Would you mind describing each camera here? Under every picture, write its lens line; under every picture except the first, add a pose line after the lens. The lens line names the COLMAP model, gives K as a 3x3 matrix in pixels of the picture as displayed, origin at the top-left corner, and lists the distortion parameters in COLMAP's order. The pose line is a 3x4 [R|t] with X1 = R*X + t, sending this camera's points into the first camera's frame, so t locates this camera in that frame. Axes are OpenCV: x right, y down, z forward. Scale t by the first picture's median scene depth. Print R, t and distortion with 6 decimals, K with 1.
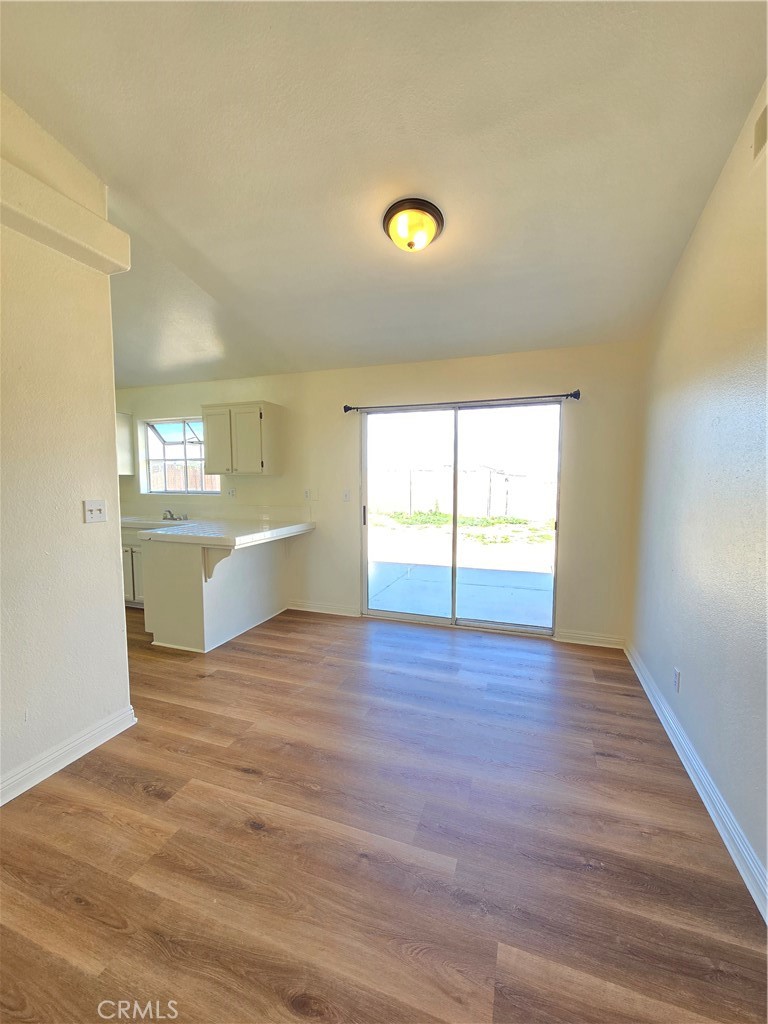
lens RADIAL K [[421.1, 0, 384.5], [0, 421.1, 508.3], [0, 0, 1]] dist [-0.001723, 0.001407]
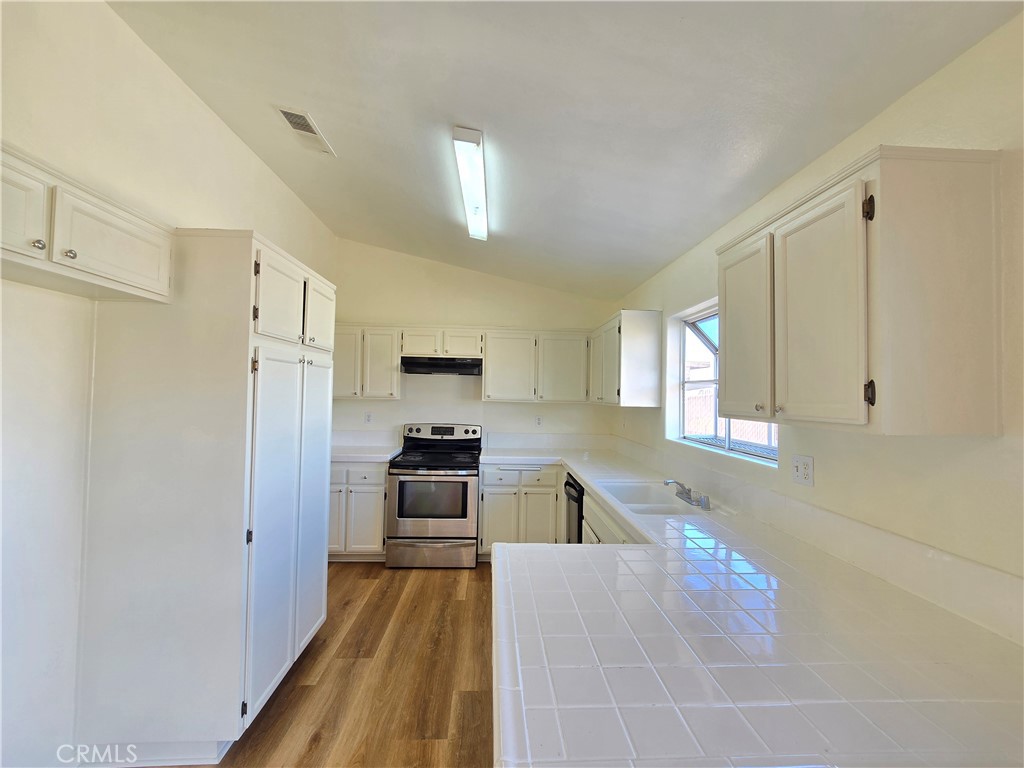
lens RADIAL K [[421.1, 0, 504.4], [0, 421.1, 382.8], [0, 0, 1]] dist [-0.001723, 0.001407]
pose [[0.374695, -0.015245, -0.927023, -0.132689], [-0.088164, 0.994748, -0.051994, -0.075997], [0.922947, 0.101212, 0.371383, 0.680549]]
